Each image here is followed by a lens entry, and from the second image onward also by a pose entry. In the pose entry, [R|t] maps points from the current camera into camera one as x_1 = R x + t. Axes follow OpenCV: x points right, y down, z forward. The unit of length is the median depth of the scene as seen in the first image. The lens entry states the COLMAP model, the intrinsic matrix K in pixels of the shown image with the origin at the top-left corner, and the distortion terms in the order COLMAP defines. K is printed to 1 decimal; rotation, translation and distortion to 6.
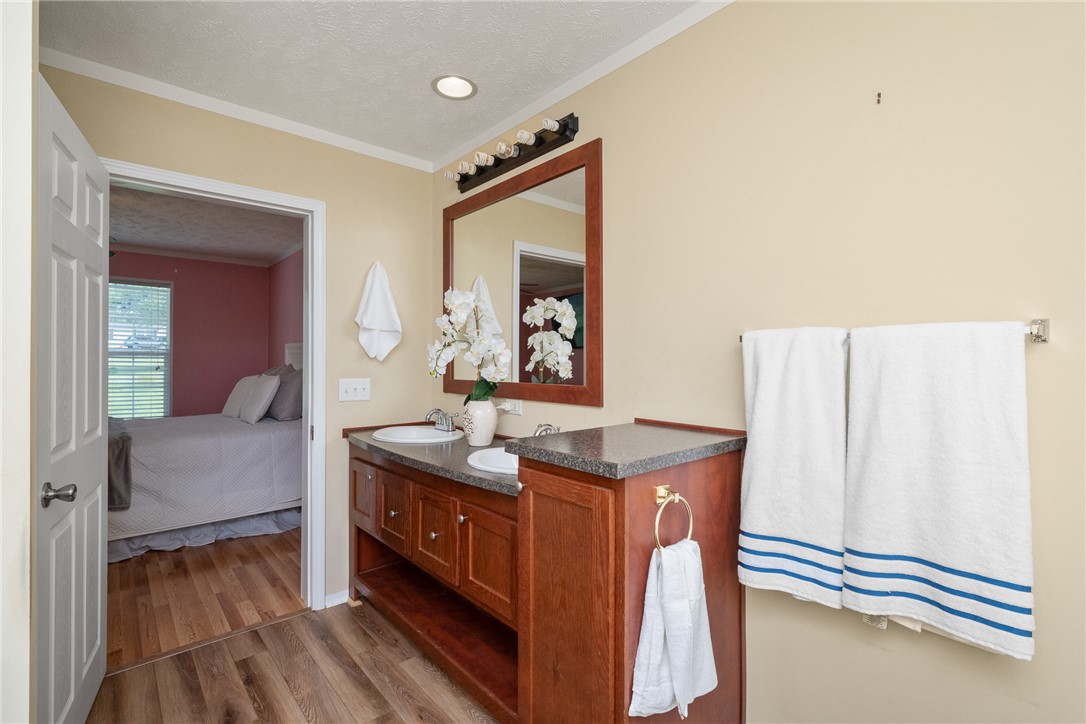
lens RADIAL K [[496.1, 0, 543.0], [0, 496.1, 362.0], [0, 0, 1]] dist [-0.000184, -0.000019]
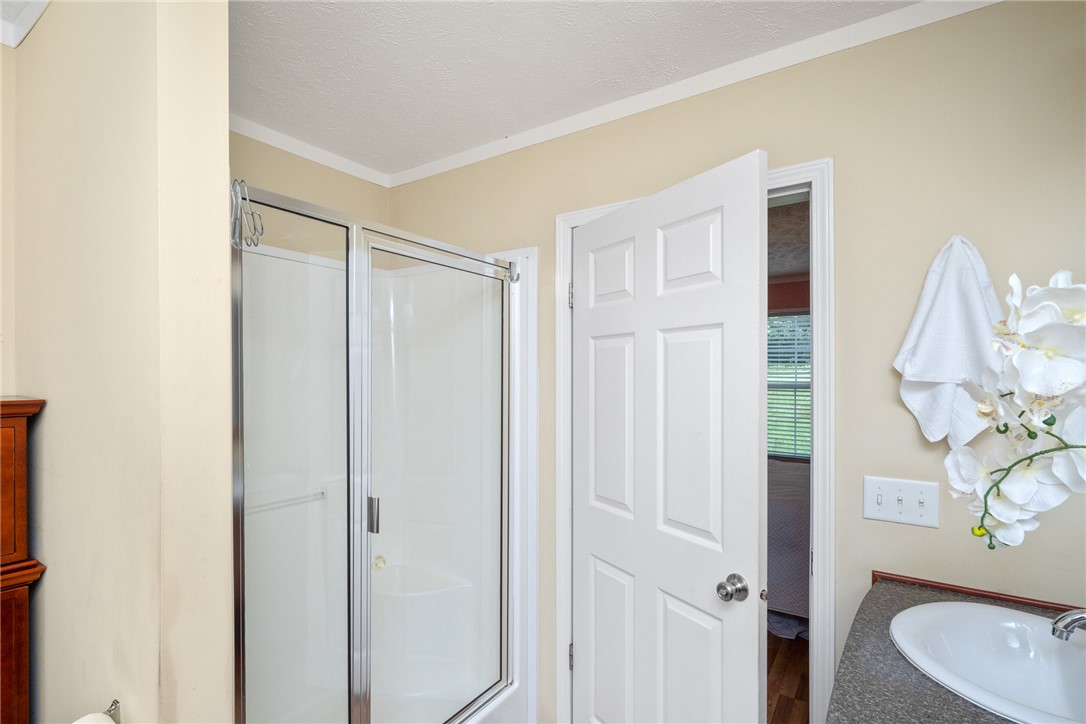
lens RADIAL K [[521.6, 0, 543.3], [0, 521.6, 378.9], [0, 0, 1]] dist [-0.000208, -0.000043]
pose [[0.254897, 0.006384, -0.966947, 0.046700], [0.000860, 0.999976, 0.006828, -0.073329], [0.966968, -0.002572, 0.254886, 0.502411]]
